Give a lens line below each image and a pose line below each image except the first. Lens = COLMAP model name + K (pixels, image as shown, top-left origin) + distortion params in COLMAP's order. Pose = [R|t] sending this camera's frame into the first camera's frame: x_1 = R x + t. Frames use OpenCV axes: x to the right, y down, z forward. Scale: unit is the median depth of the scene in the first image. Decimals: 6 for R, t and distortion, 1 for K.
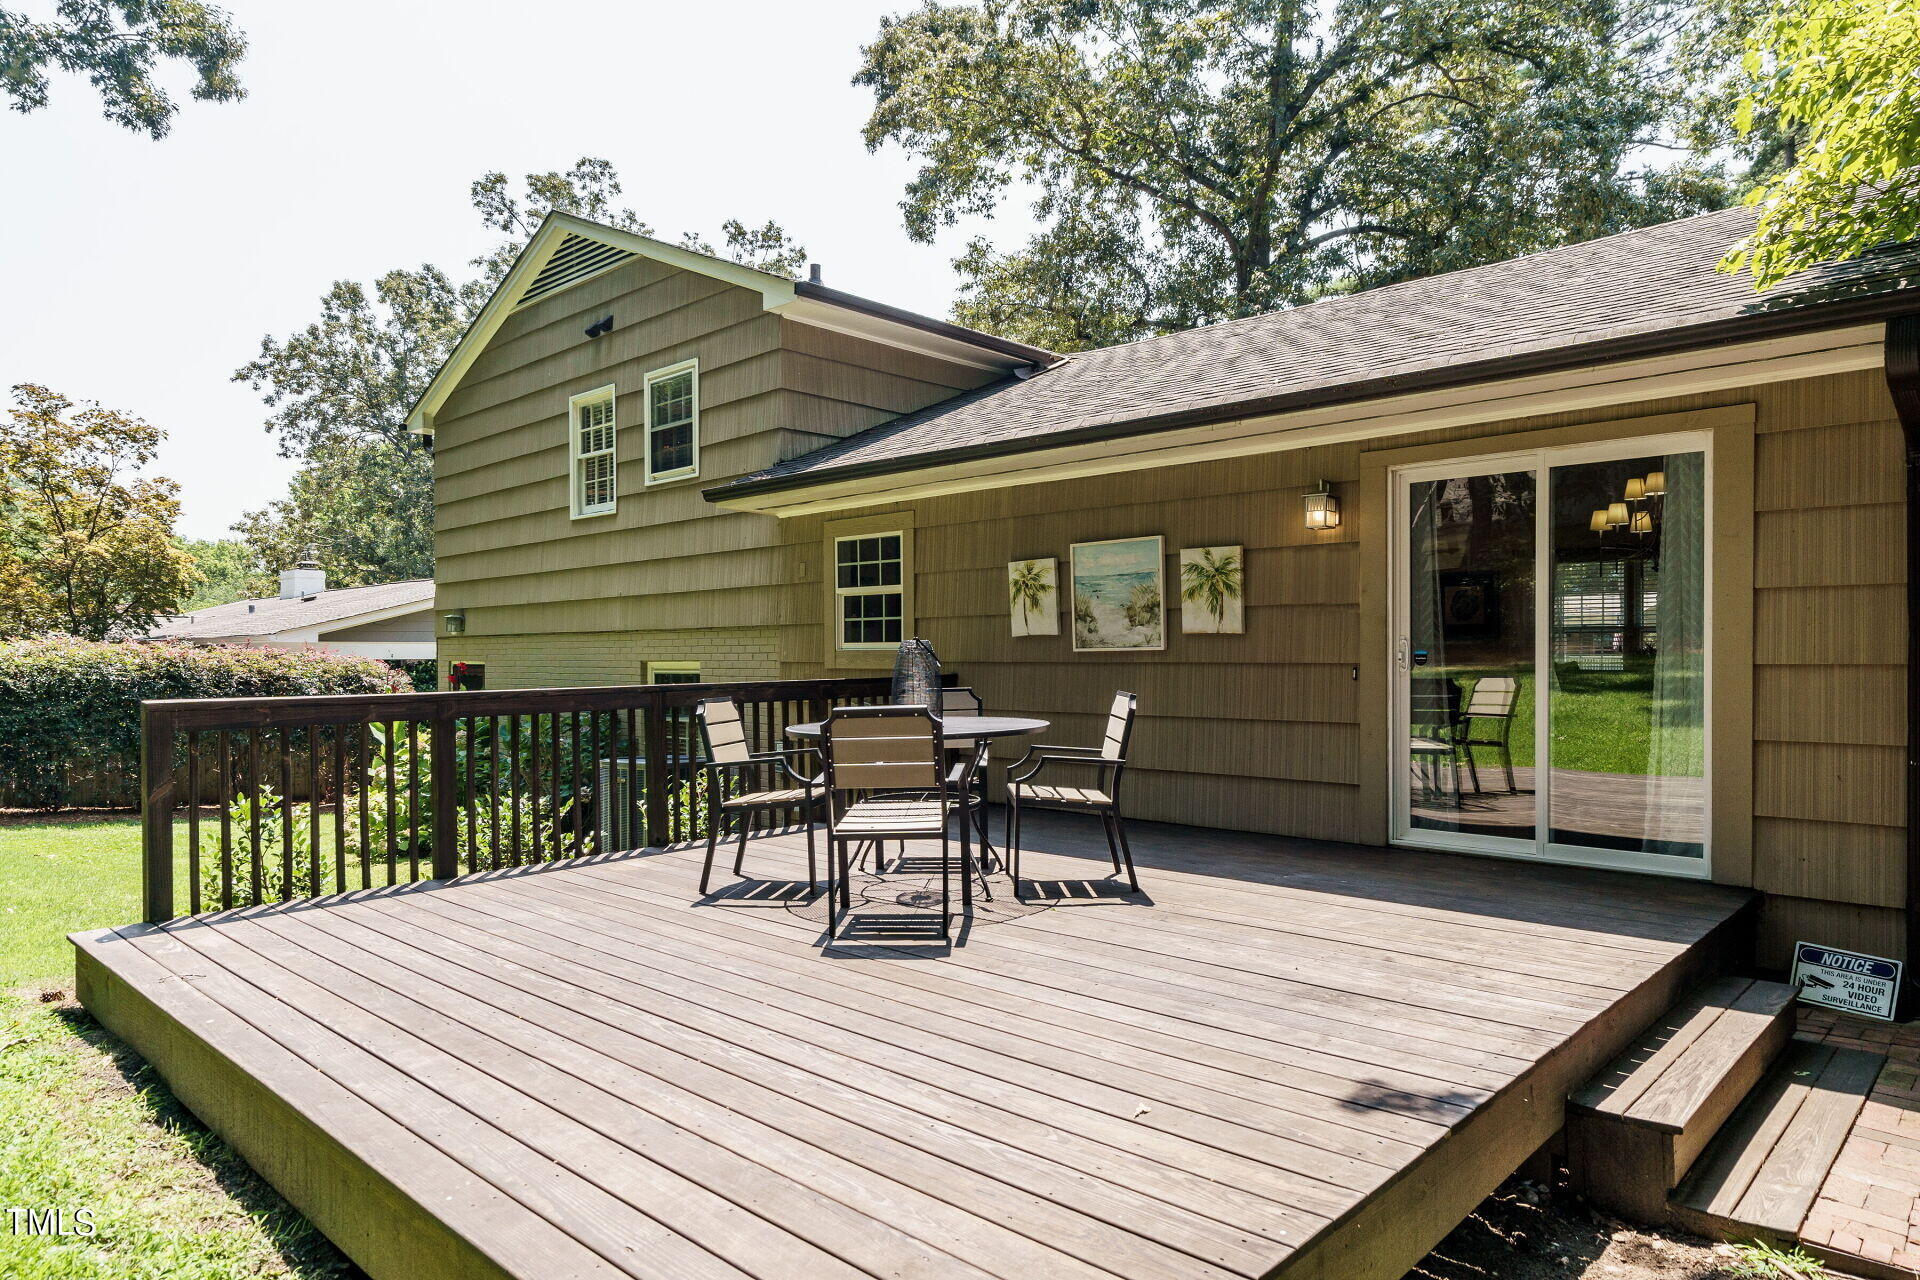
lens RADIAL K [[1177.6, 0, 962.7], [0, 1177.6, 685.6], [0, 0, 1]] dist [0.006623, 0.001330]
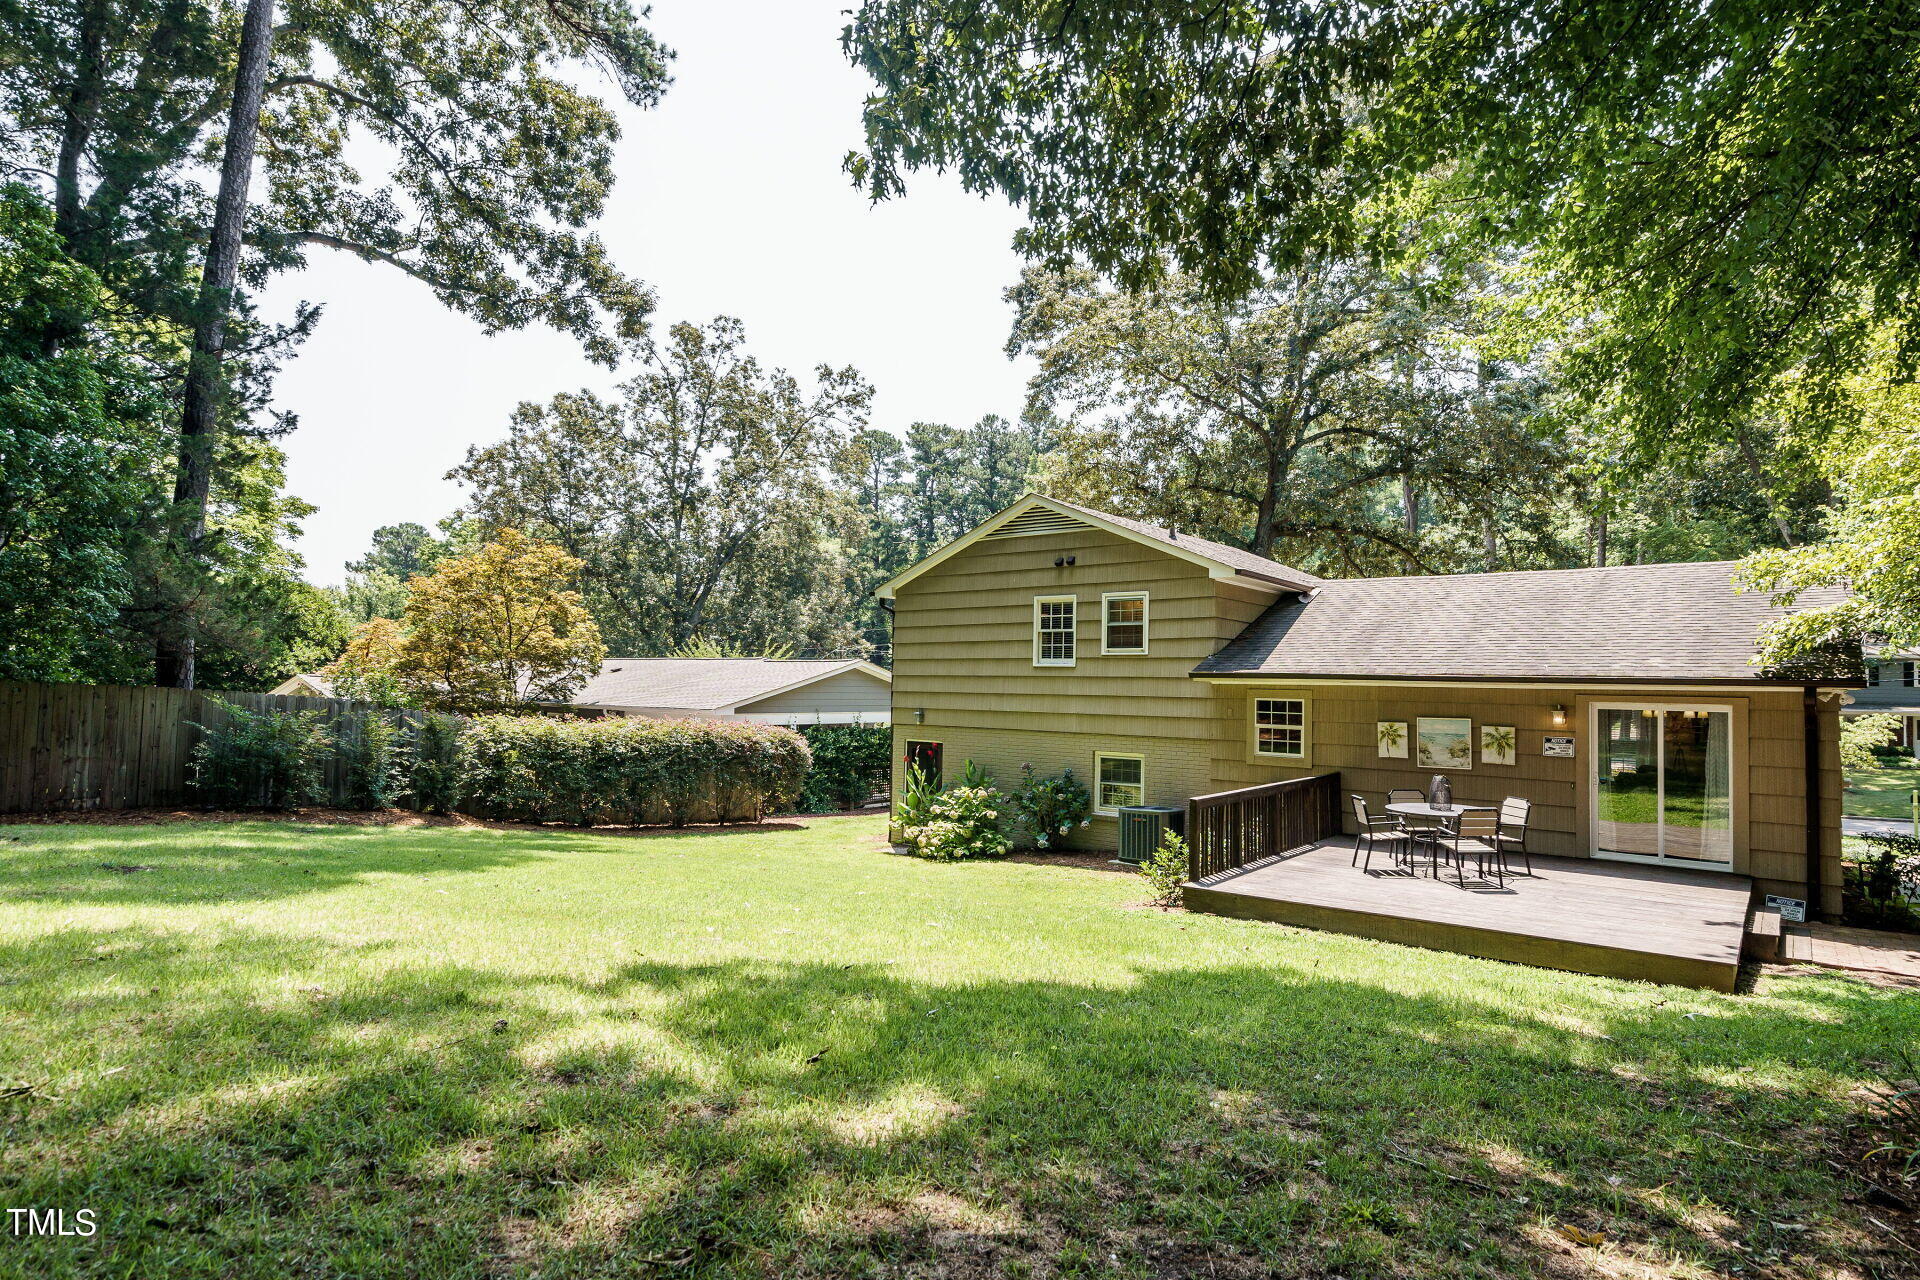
lens RADIAL K [[1036.9, 0, 956.6], [0, 1036.9, 665.9], [0, 0, 1]] dist [-0.000542, 0.000977]
pose [[0.996342, 0.027513, 0.080908, -0.645753], [-0.023690, 0.998574, -0.047833, -0.073041], [-0.082108, 0.045741, 0.995573, -0.594511]]
